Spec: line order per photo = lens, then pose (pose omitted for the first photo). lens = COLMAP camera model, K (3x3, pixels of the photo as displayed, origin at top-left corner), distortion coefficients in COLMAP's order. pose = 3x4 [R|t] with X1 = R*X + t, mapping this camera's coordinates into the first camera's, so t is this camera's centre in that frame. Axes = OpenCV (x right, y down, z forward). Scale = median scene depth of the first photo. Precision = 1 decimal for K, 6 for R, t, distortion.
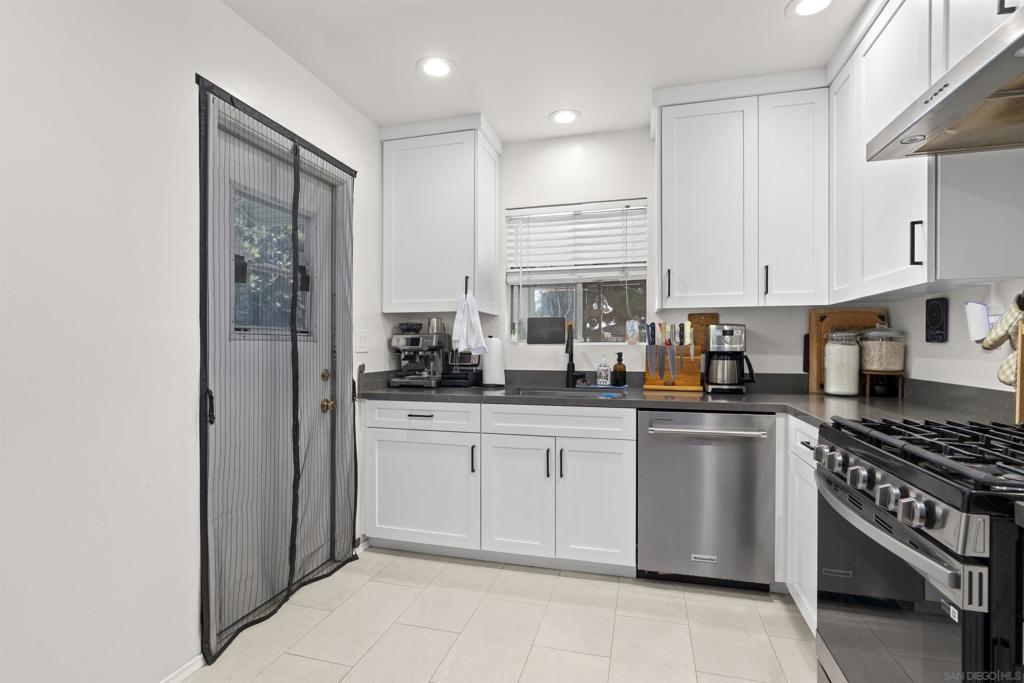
lens RADIAL K [[496.2, 0, 511.3], [0, 496.2, 346.9], [0, 0, 1]] dist [-0.001007, 0.000527]
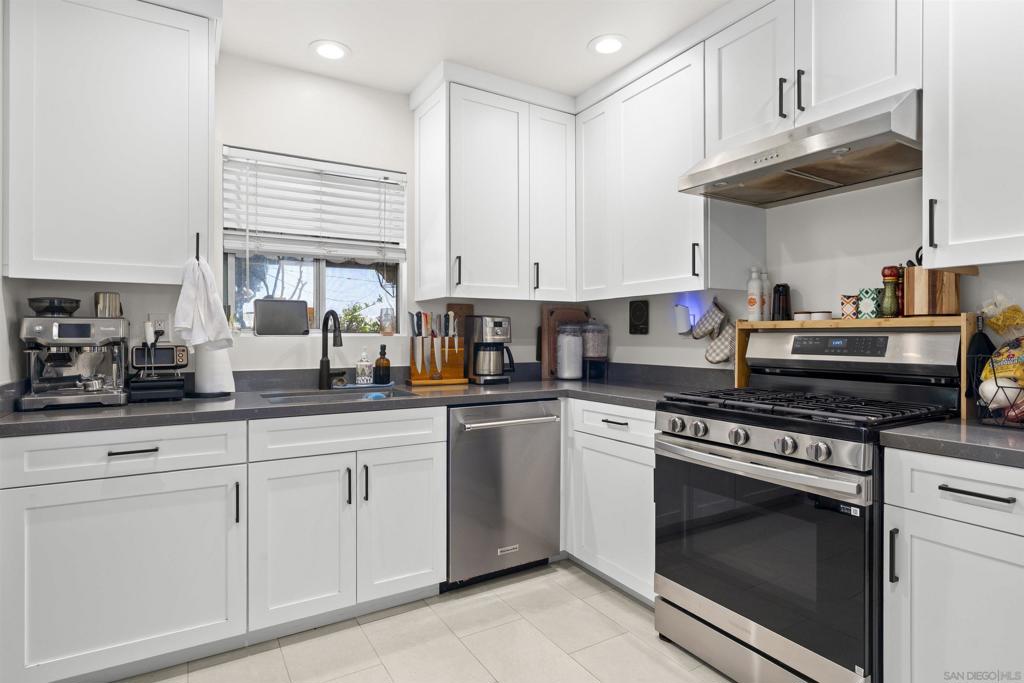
lens RADIAL K [[544.9, 0, 512.1], [0, 544.9, 335.2], [0, 0, 1]] dist [-0.000576, -0.000203]
pose [[0.692372, 0.002312, 0.721537, -0.342041], [0.003838, 0.999969, -0.006887, 0.001774], [-0.721531, 0.007537, 0.692341, 0.197476]]
